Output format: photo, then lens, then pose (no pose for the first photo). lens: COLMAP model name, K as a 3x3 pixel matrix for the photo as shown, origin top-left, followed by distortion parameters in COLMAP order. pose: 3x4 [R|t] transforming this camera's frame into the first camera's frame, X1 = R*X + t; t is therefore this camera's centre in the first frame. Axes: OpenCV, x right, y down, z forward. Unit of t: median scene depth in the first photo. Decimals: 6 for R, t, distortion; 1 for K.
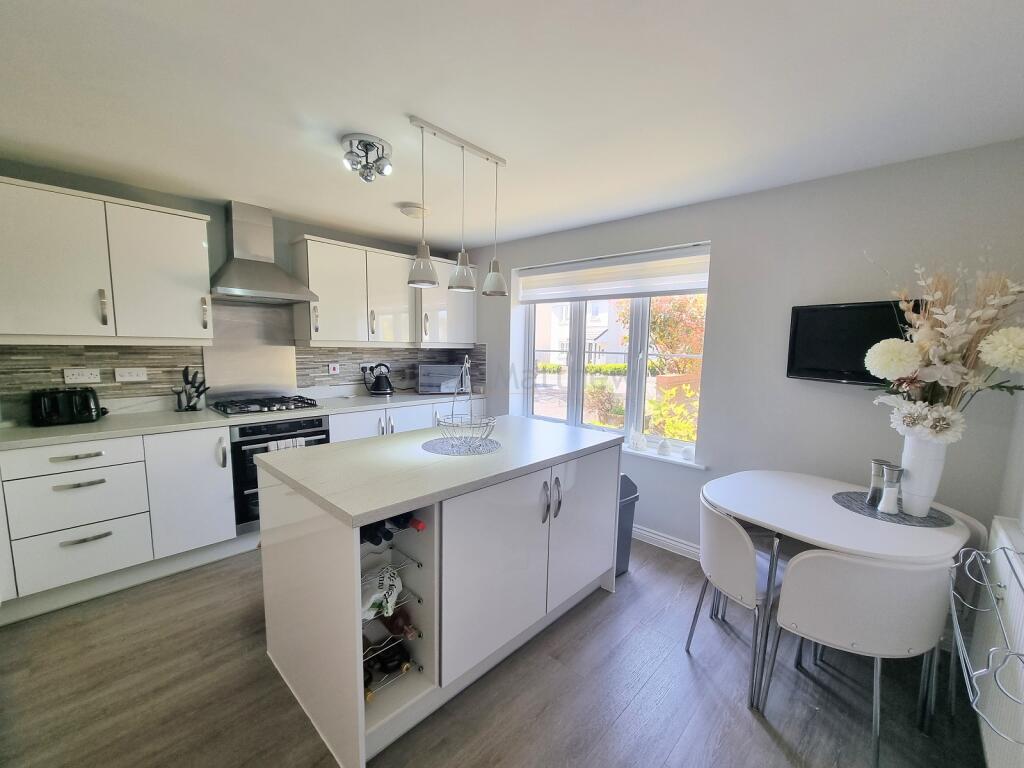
lens RADIAL K [[415.9, 0, 515.7], [0, 415.9, 392.3], [0, 0, 1]] dist [-0.013171, 0.000050]
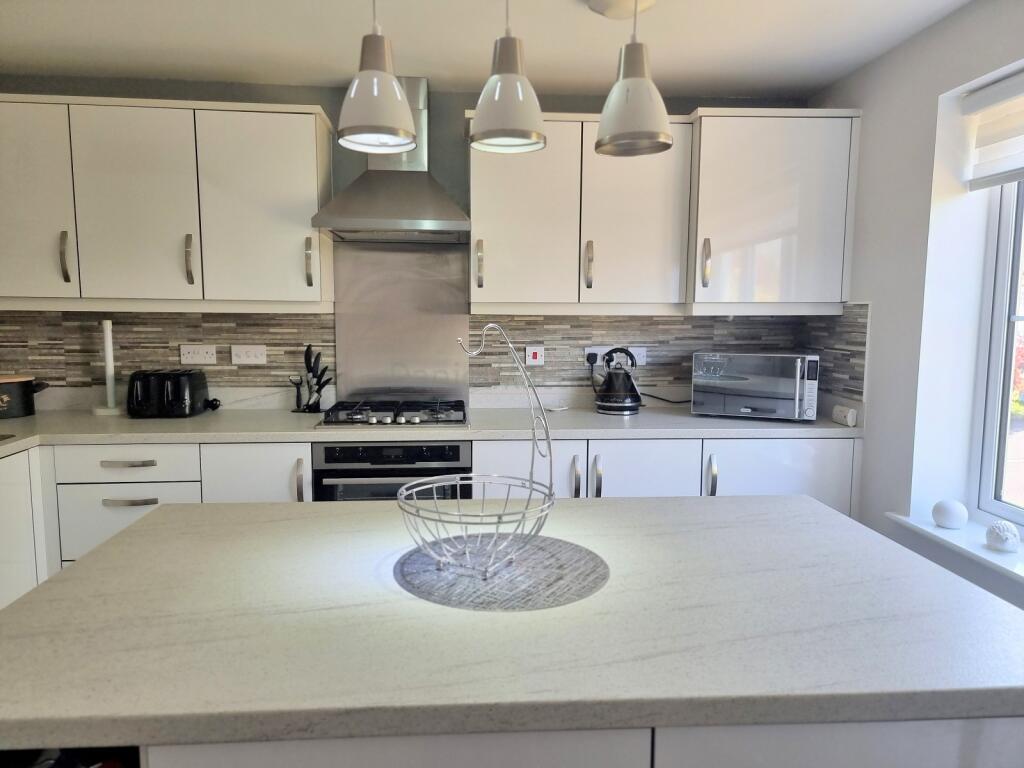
lens RADIAL K [[703.1, 0, 508.7], [0, 703.1, 385.9], [0, 0, 1]] dist [0.041395, -0.011584]
pose [[0.732587, 0.053552, -0.678564, 0.205912], [-0.068018, 0.997670, 0.005303, -0.024811], [0.677266, 0.042270, 0.734523, 0.386159]]
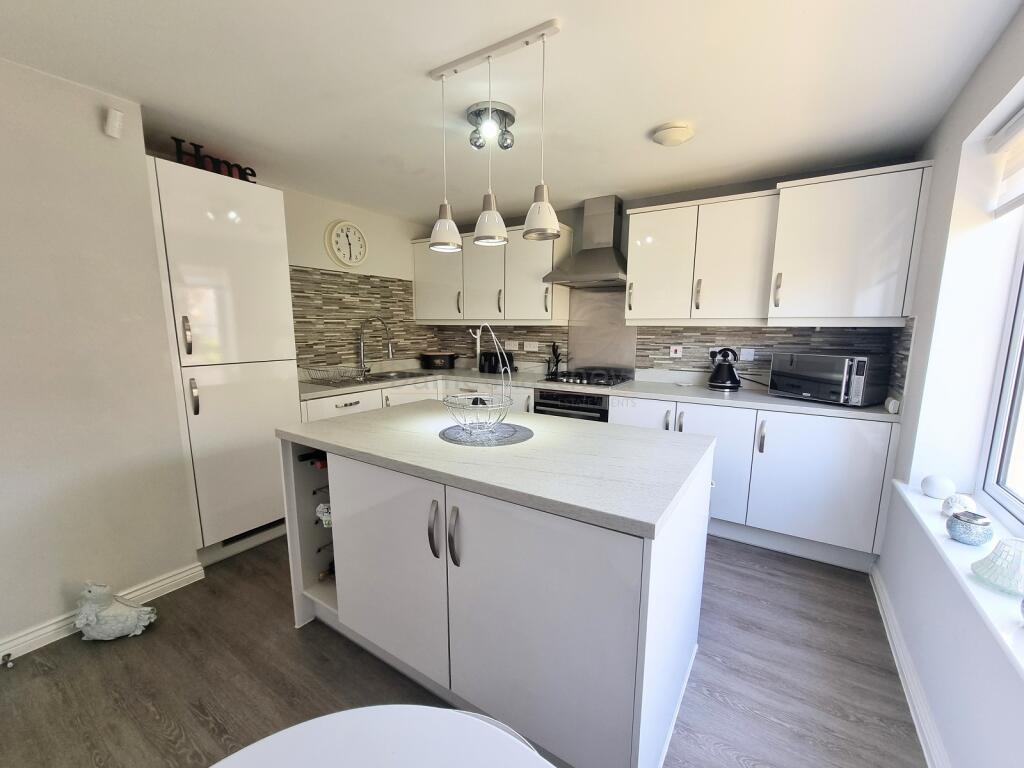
lens RADIAL K [[415.9, 0, 514.4], [0, 415.9, 388.0], [0, 0, 1]] dist [-0.013171, 0.000050]
pose [[0.177804, 0.119772, -0.976750, 0.480685], [-0.117570, 0.988042, 0.099755, -0.034559], [0.977017, 0.097099, 0.189760, 0.635215]]
